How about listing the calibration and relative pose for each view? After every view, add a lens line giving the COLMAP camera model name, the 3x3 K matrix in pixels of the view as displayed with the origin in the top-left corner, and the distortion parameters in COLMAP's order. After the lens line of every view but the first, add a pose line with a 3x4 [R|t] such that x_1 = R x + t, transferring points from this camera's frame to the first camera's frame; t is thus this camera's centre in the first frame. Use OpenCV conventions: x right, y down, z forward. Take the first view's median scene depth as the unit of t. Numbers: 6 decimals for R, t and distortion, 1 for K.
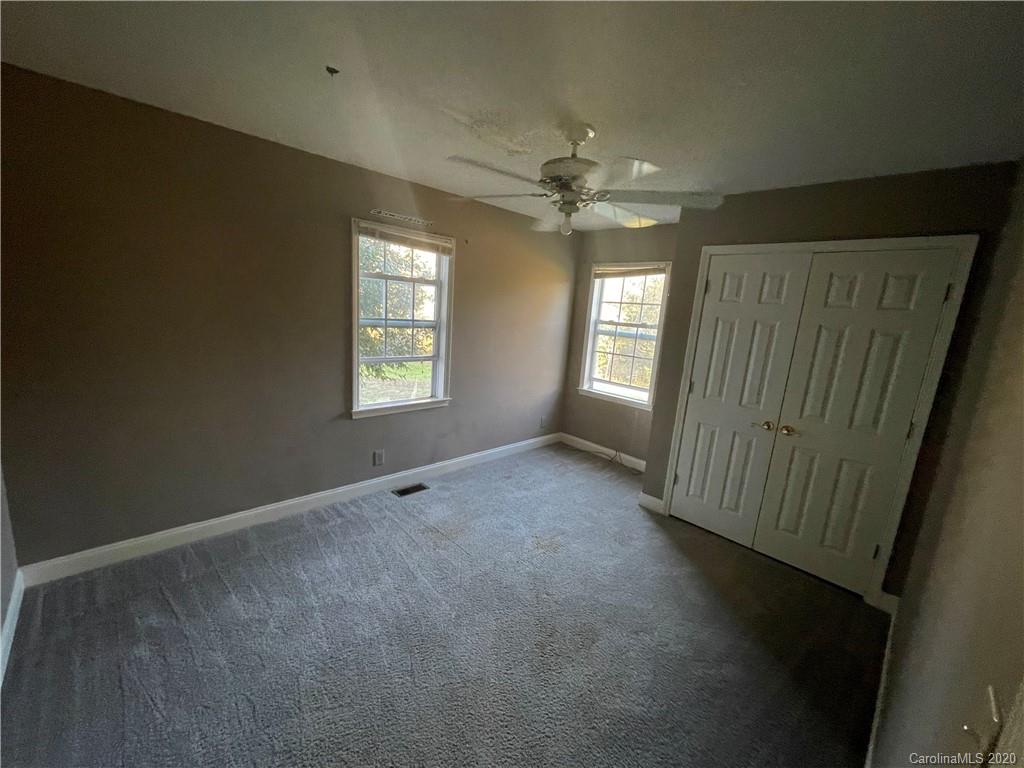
lens RADIAL K [[413.2, 0, 502.9], [0, 413.2, 382.5], [0, 0, 1]] dist [-0.002917, -0.000323]
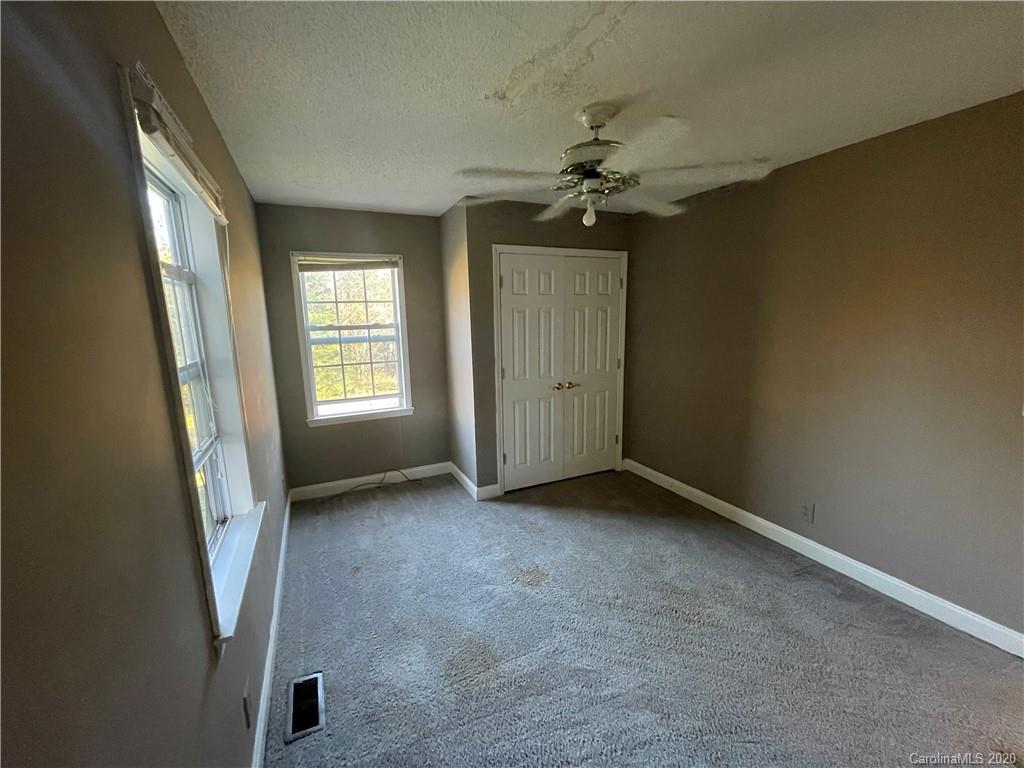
lens RADIAL K [[413.2, 0, 502.9], [0, 413.2, 382.5], [0, 0, 1]] dist [-0.002917, -0.000323]
pose [[0.311376, -0.232158, 0.921492, -0.430907], [0.217807, 0.961320, 0.168594, -0.115162], [-0.924989, 0.148211, 0.349898, 0.472321]]
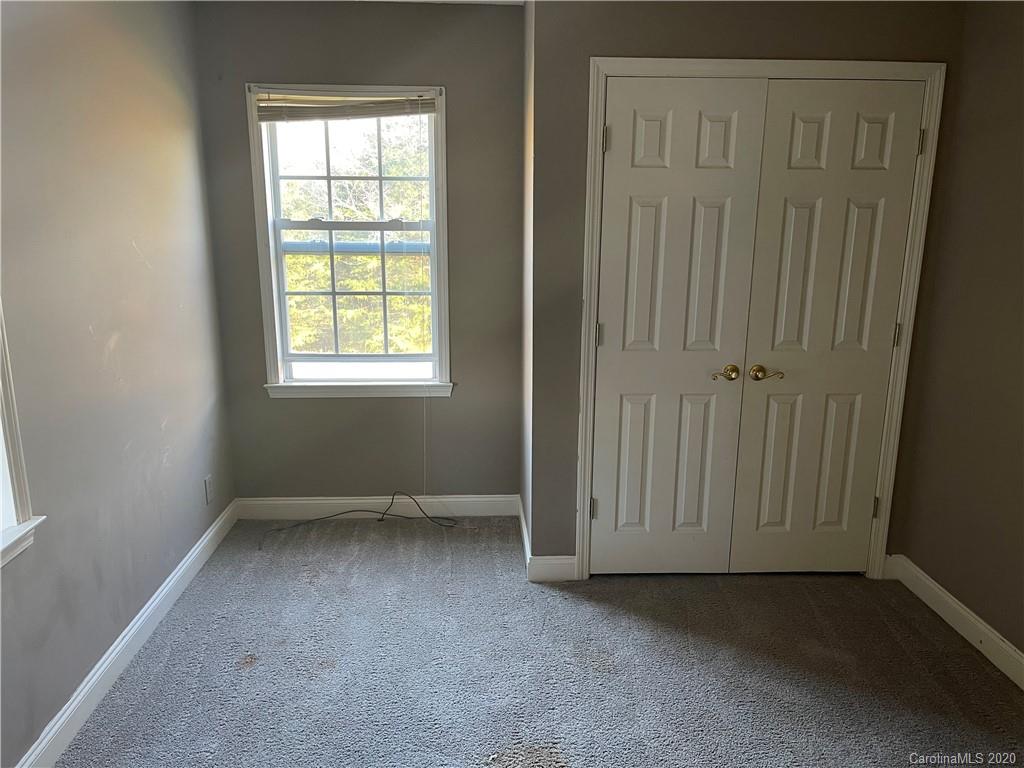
lens RADIAL K [[773.7, 0, 512.0], [0, 773.7, 384.0], [0, 0, 1]] dist [0.078113, -0.142235]
pose [[0.646323, -0.232789, 0.726688, -0.272324], [0.179011, 0.972009, 0.152162, -0.074631], [-0.741769, 0.031739, 0.669904, 0.319015]]
